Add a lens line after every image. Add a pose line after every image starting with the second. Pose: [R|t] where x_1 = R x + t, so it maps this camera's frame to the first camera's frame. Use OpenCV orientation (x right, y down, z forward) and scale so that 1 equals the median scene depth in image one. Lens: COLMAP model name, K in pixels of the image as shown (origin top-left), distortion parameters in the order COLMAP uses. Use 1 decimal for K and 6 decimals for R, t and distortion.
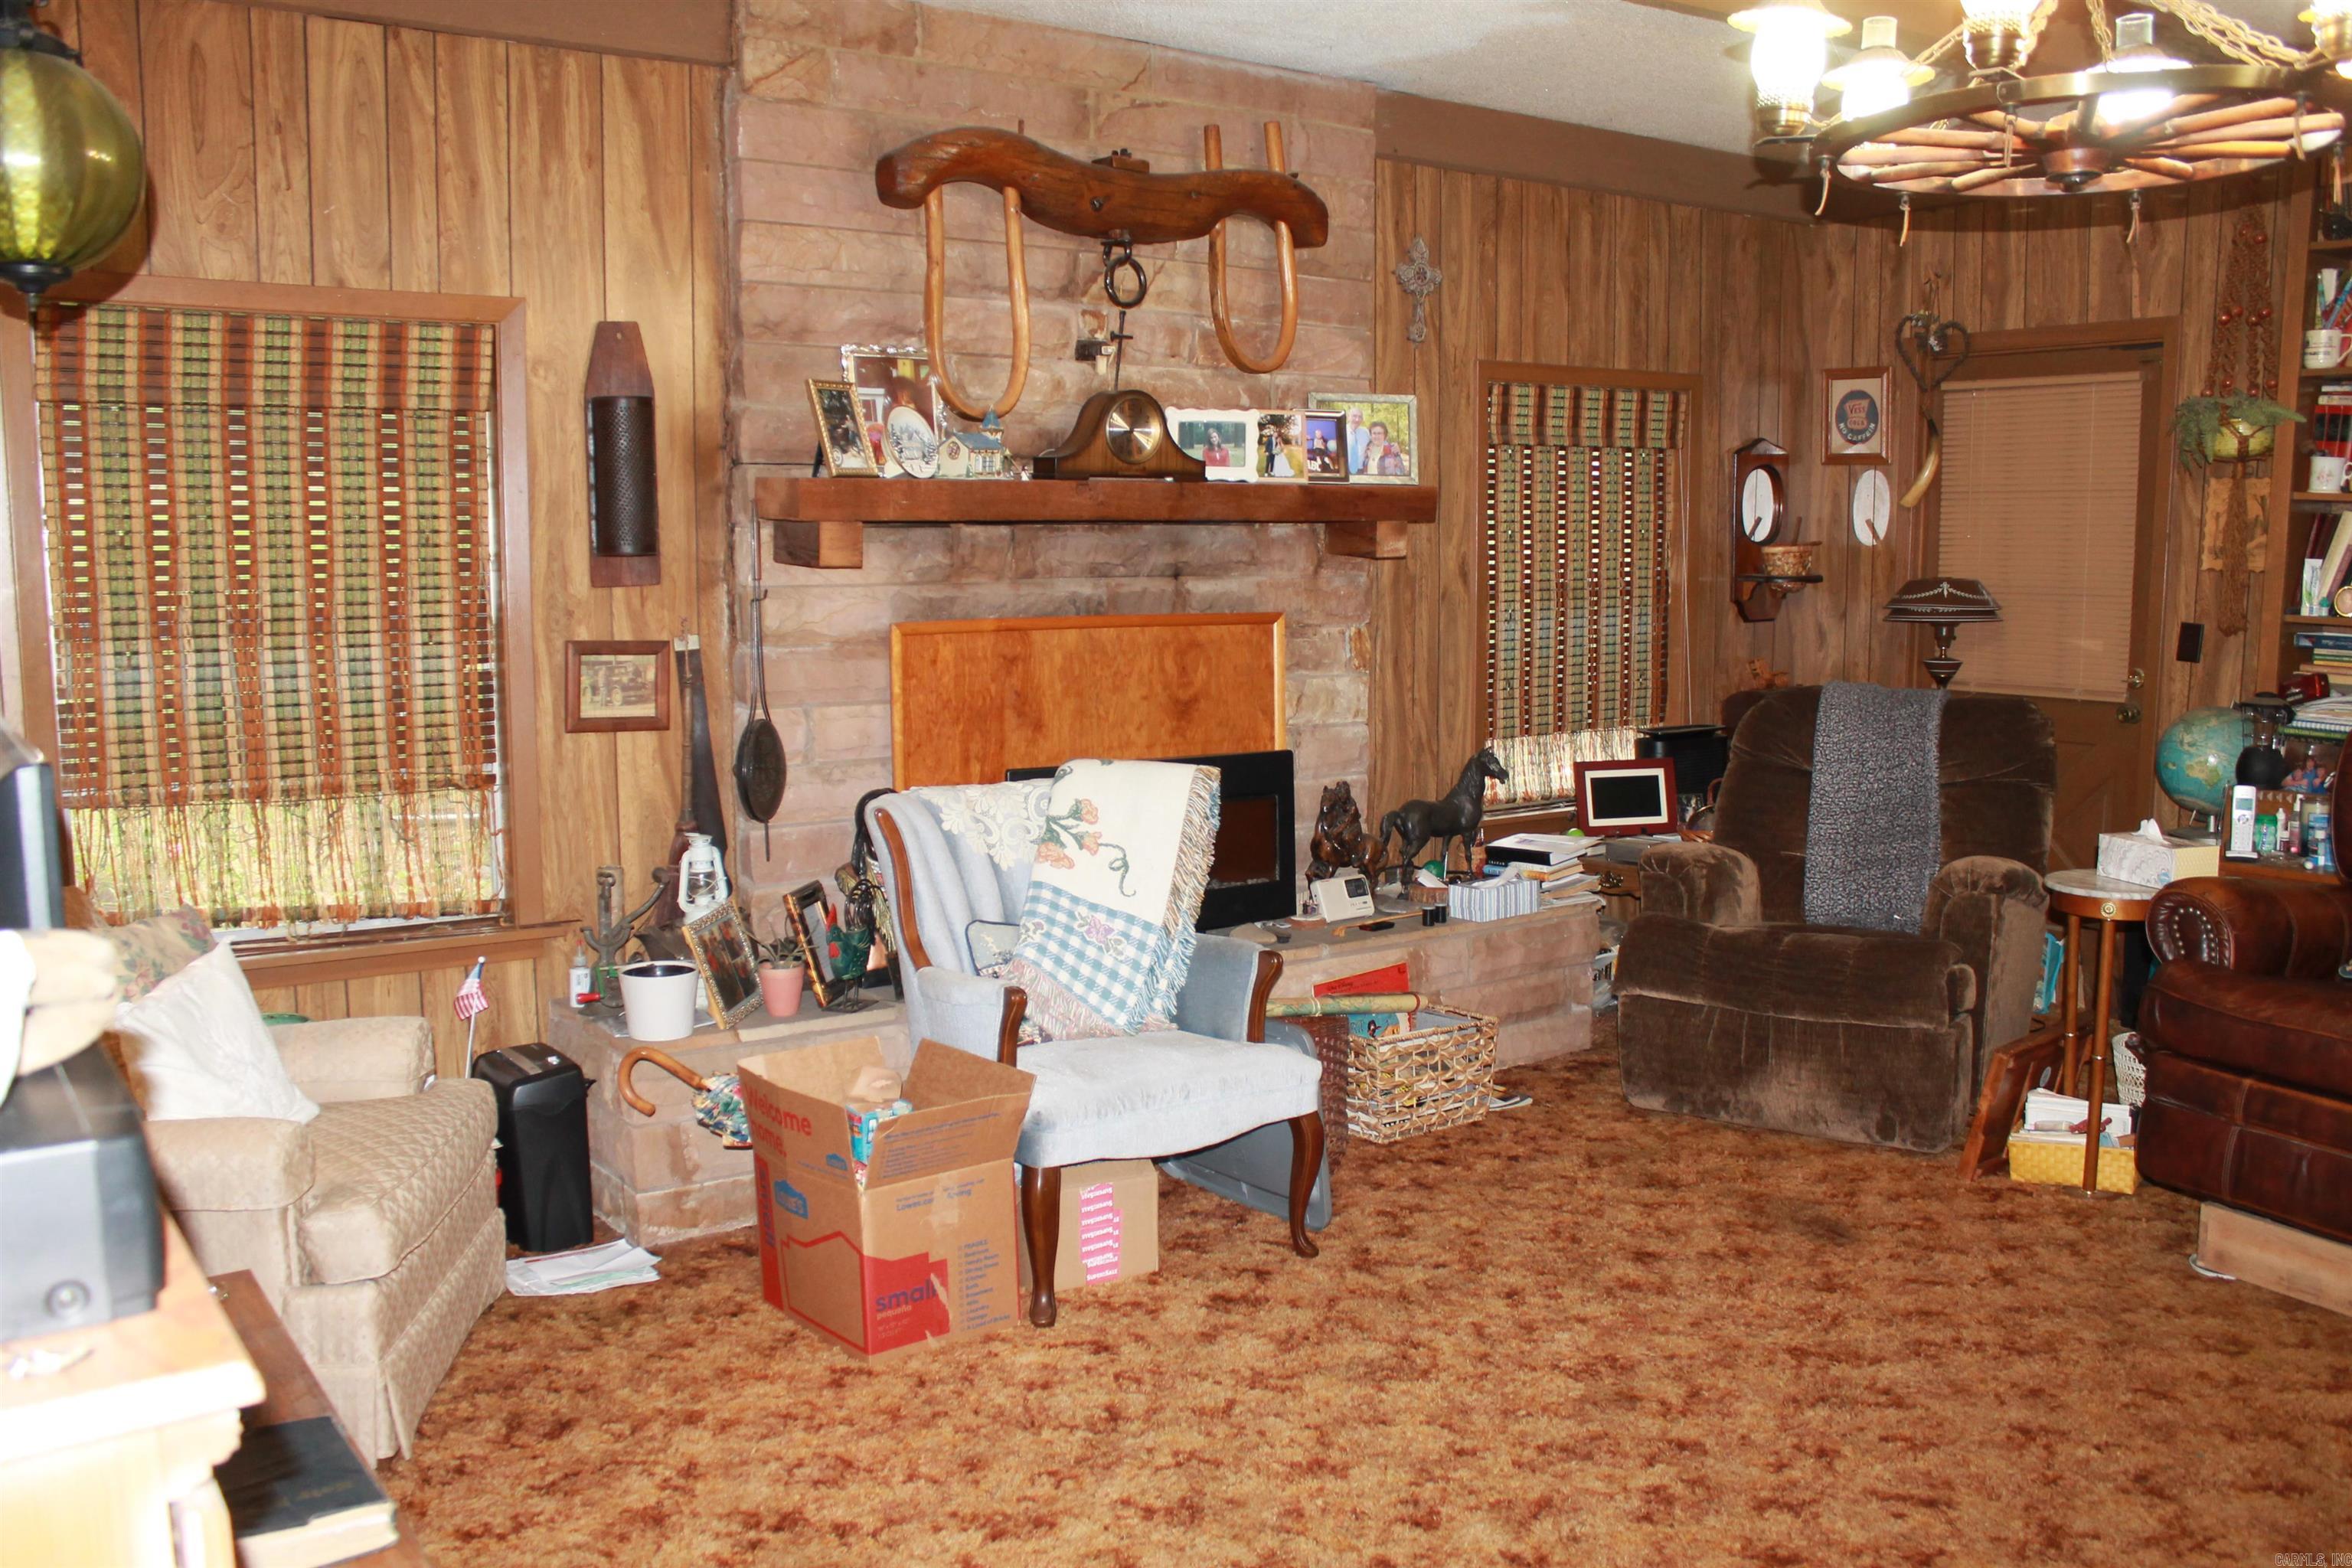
lens RADIAL K [[1972.6, 0, 1156.3], [0, 1972.6, 800.6], [0, 0, 1]] dist [-0.170155, 0.152912]
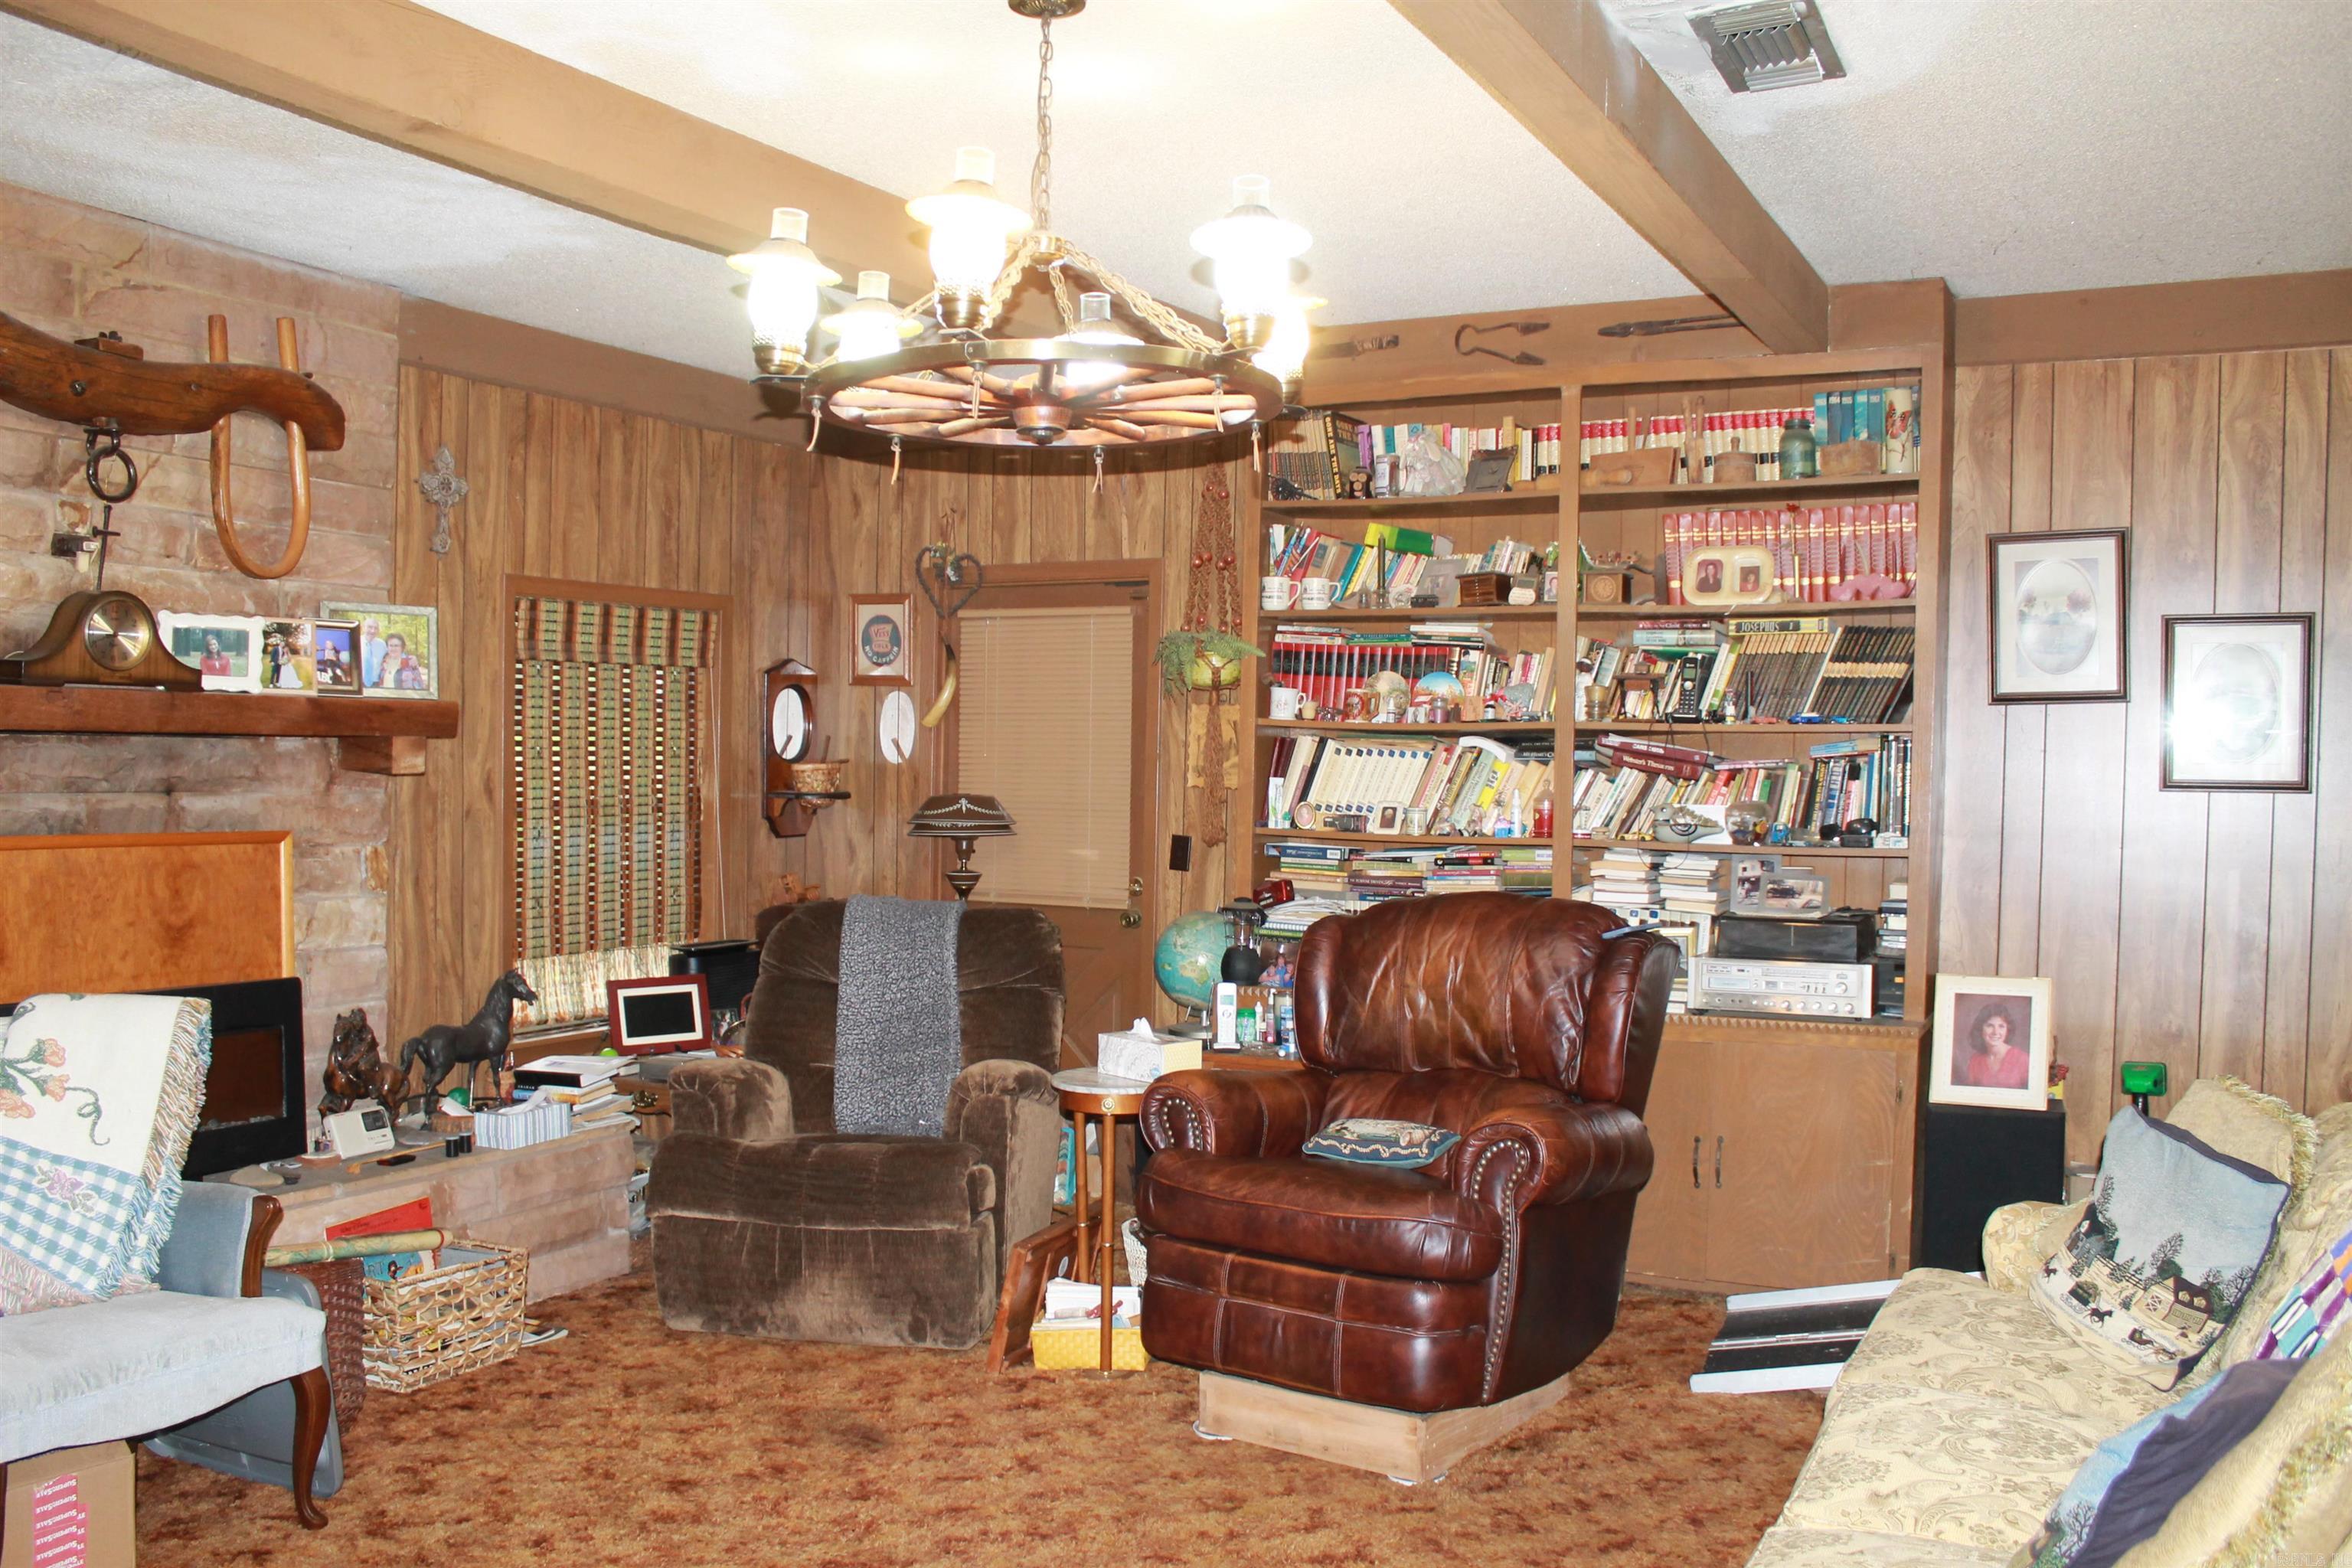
lens RADIAL K [[1972.6, 0, 1156.3], [0, 1972.6, 800.6], [0, 0, 1]] dist [-0.170155, 0.152912]
pose [[0.891626, 0.007099, 0.452718, 0.020662], [0.042013, 0.994266, -0.098335, -0.002499], [-0.450820, 0.106698, 0.886215, -0.004497]]
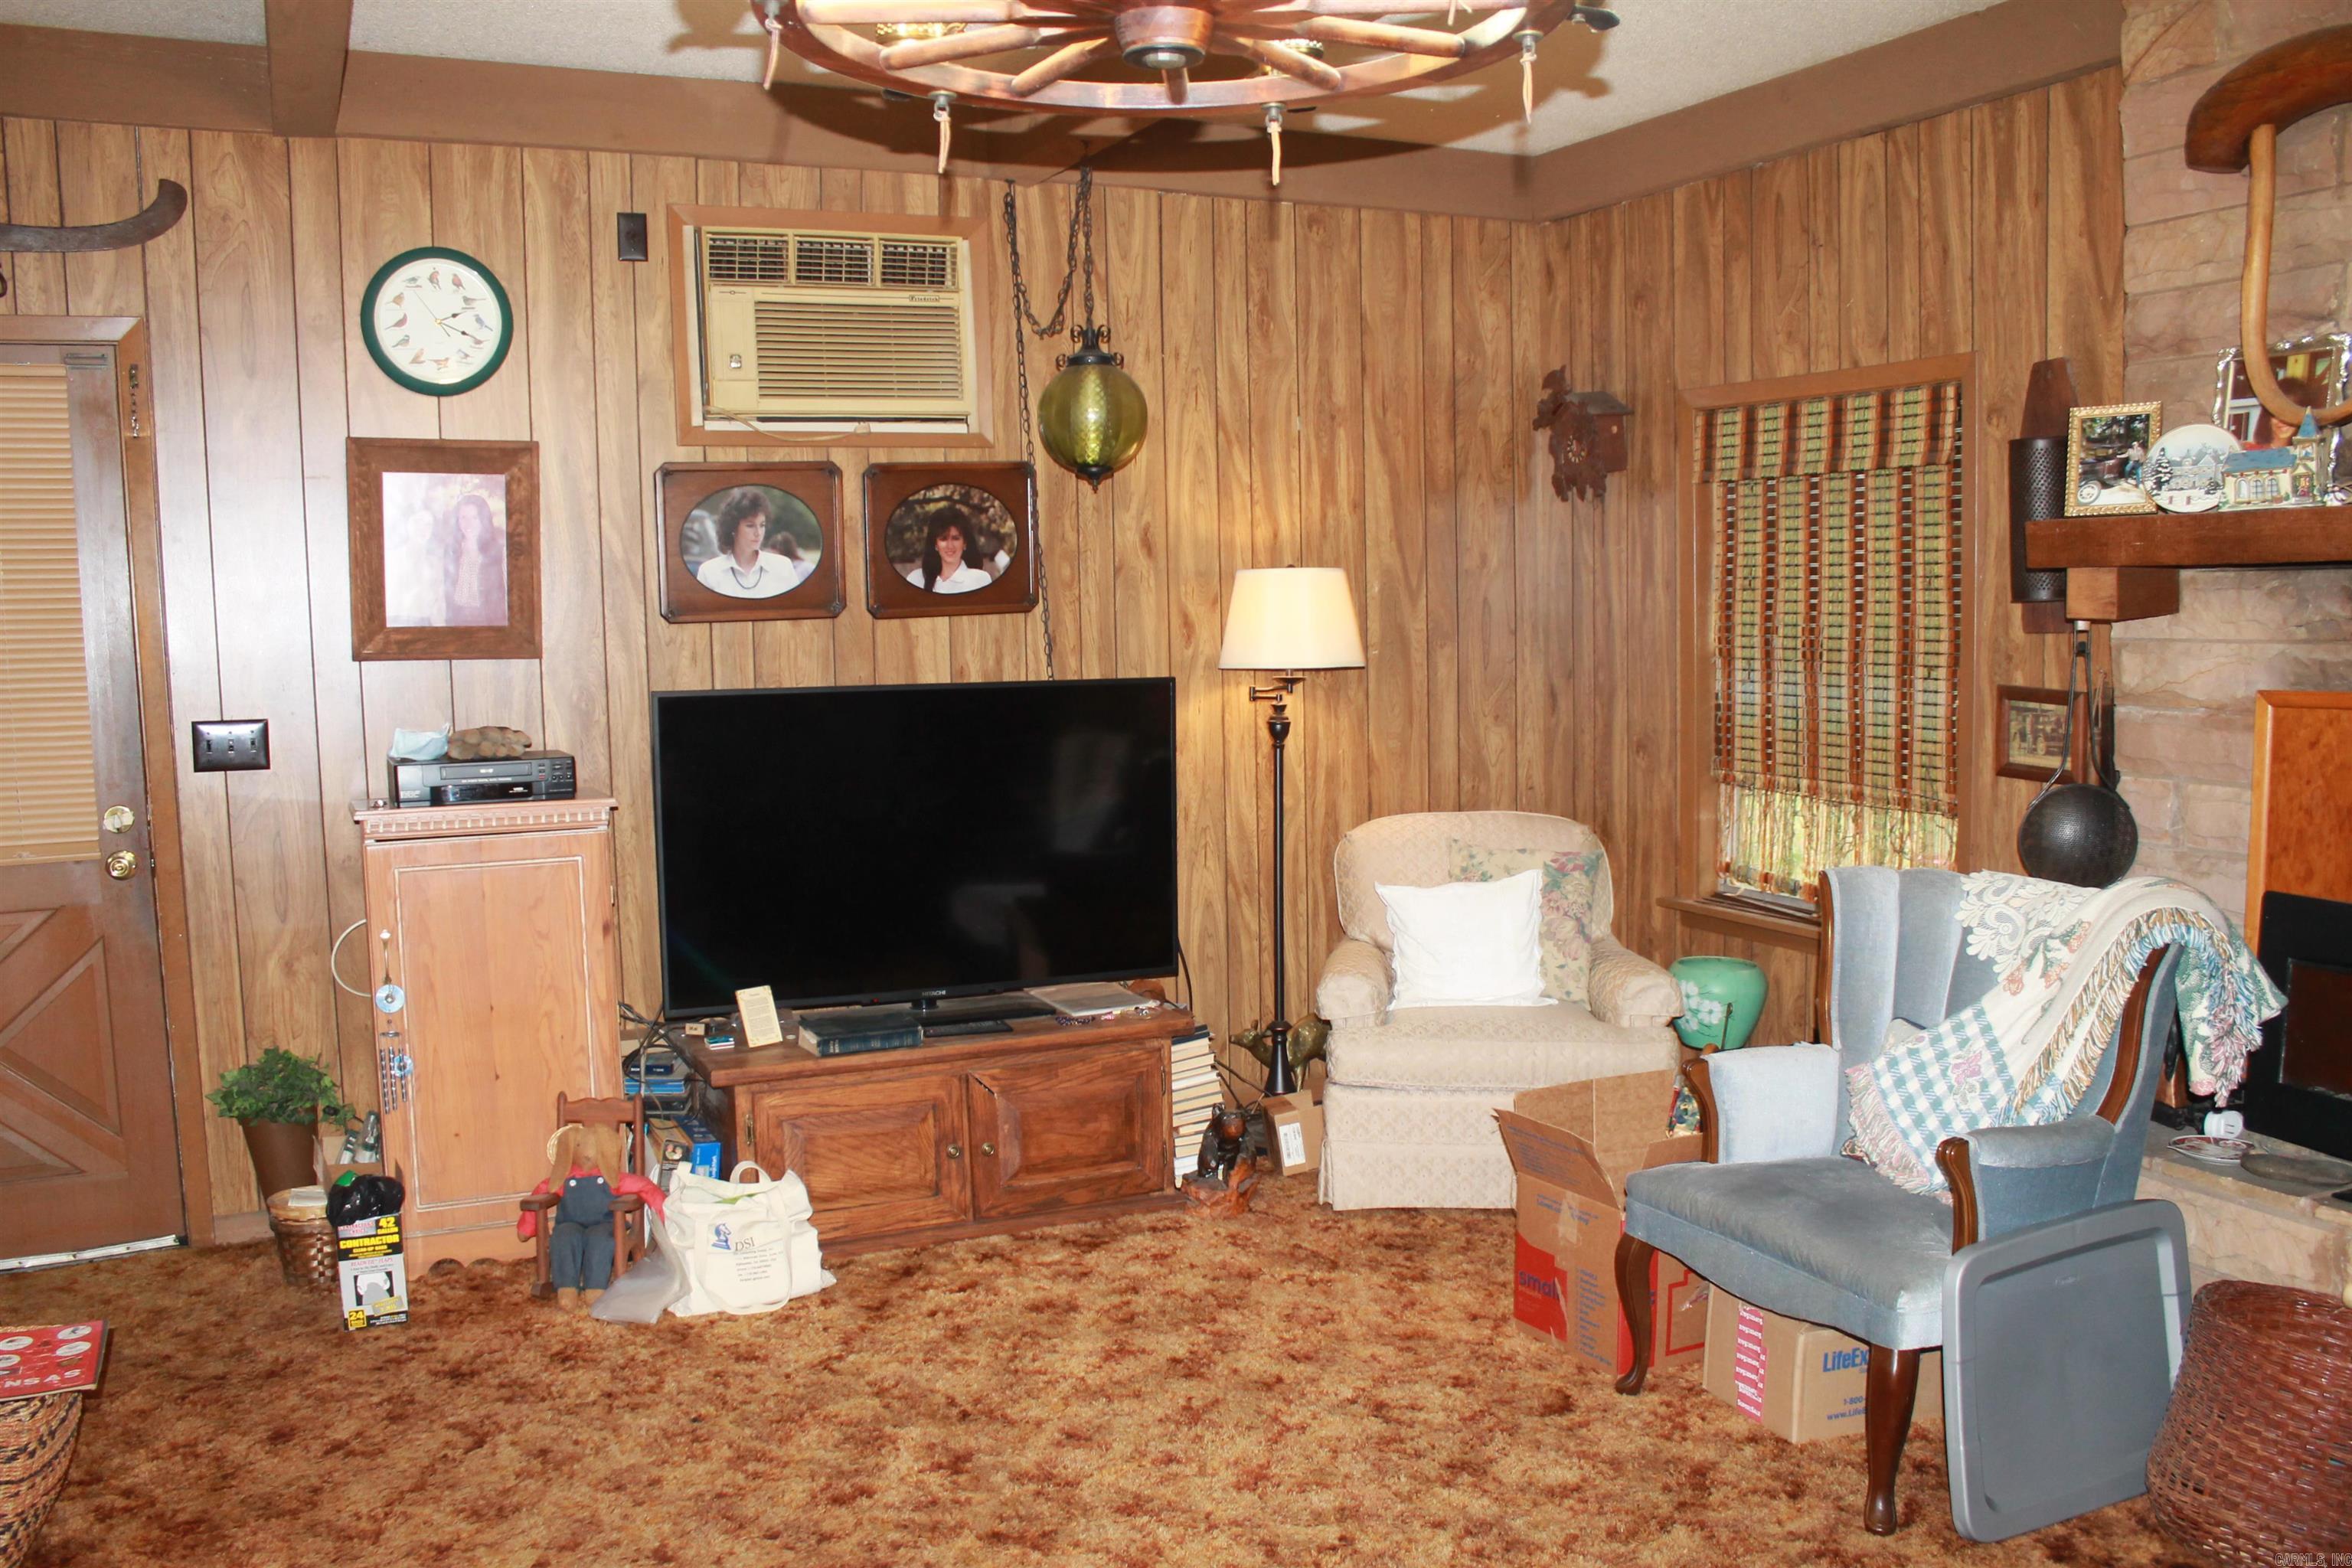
lens RADIAL K [[1972.6, 0, 1156.3], [0, 1972.6, 800.6], [0, 0, 1]] dist [-0.170155, 0.152912]
pose [[-0.179452, 0.109904, -0.977608, 0.693919], [-0.100963, 0.986435, 0.129430, -0.098607], [0.978572, 0.121929, -0.165922, 0.680756]]
